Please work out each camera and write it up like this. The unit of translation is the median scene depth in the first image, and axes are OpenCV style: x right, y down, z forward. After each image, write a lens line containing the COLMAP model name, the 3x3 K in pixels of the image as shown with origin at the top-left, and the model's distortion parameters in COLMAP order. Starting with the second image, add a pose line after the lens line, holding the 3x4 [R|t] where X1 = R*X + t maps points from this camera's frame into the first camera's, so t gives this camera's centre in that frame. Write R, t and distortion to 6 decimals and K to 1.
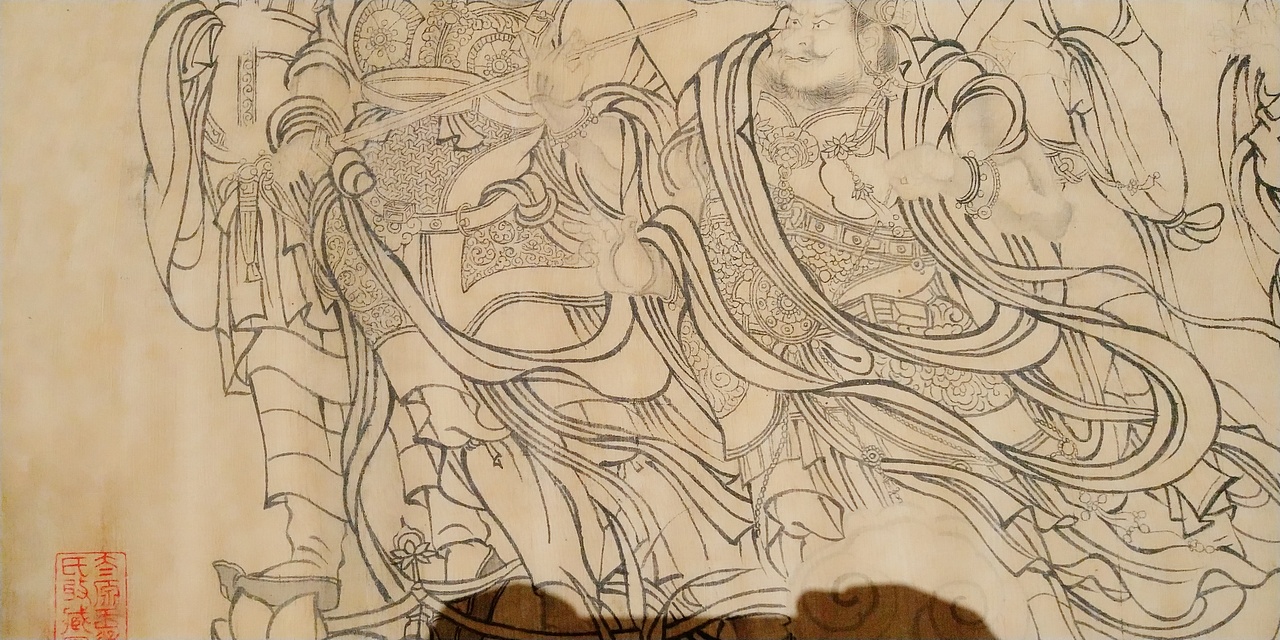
lens RADIAL K [[968.3, 0, 640.0], [0, 968.3, 320.0], [0, 0, 1]] dist [0.003885, 0.008967]
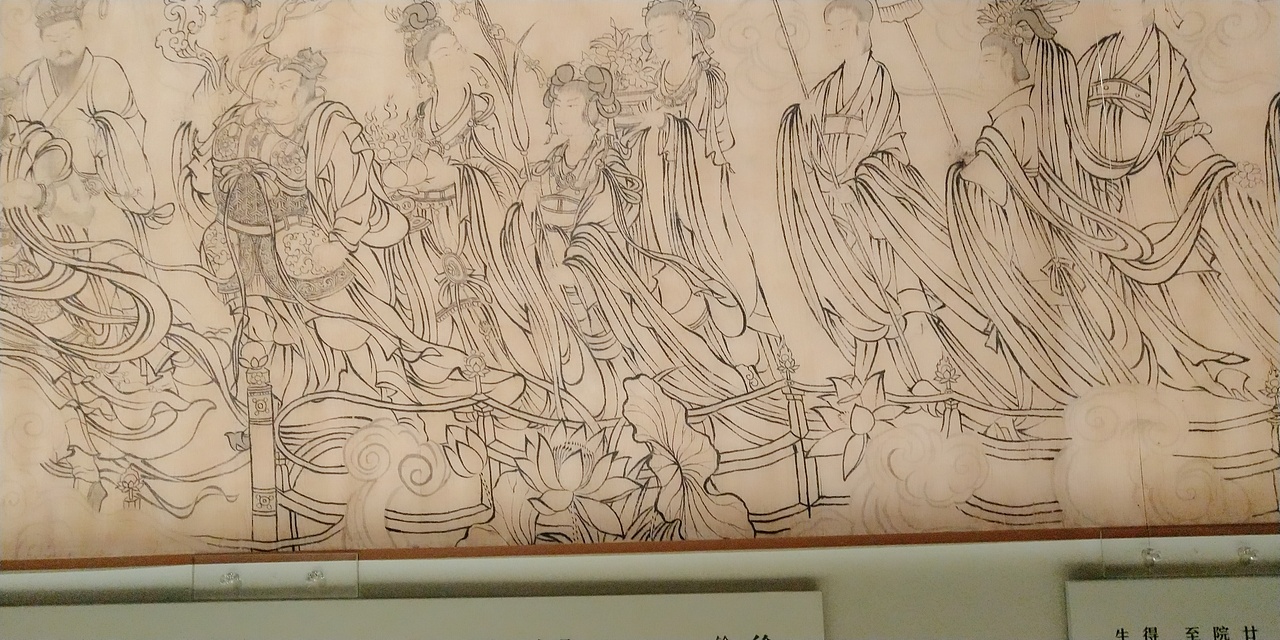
lens RADIAL K [[968.3, 0, 640.0], [0, 968.3, 320.0], [0, 0, 1]] dist [0.003885, 0.008967]
pose [[0.996100, -0.039511, -0.078895, 1.616445], [0.036931, 0.998743, -0.033902, 0.195586], [0.080135, 0.030856, 0.996306, -0.742610]]
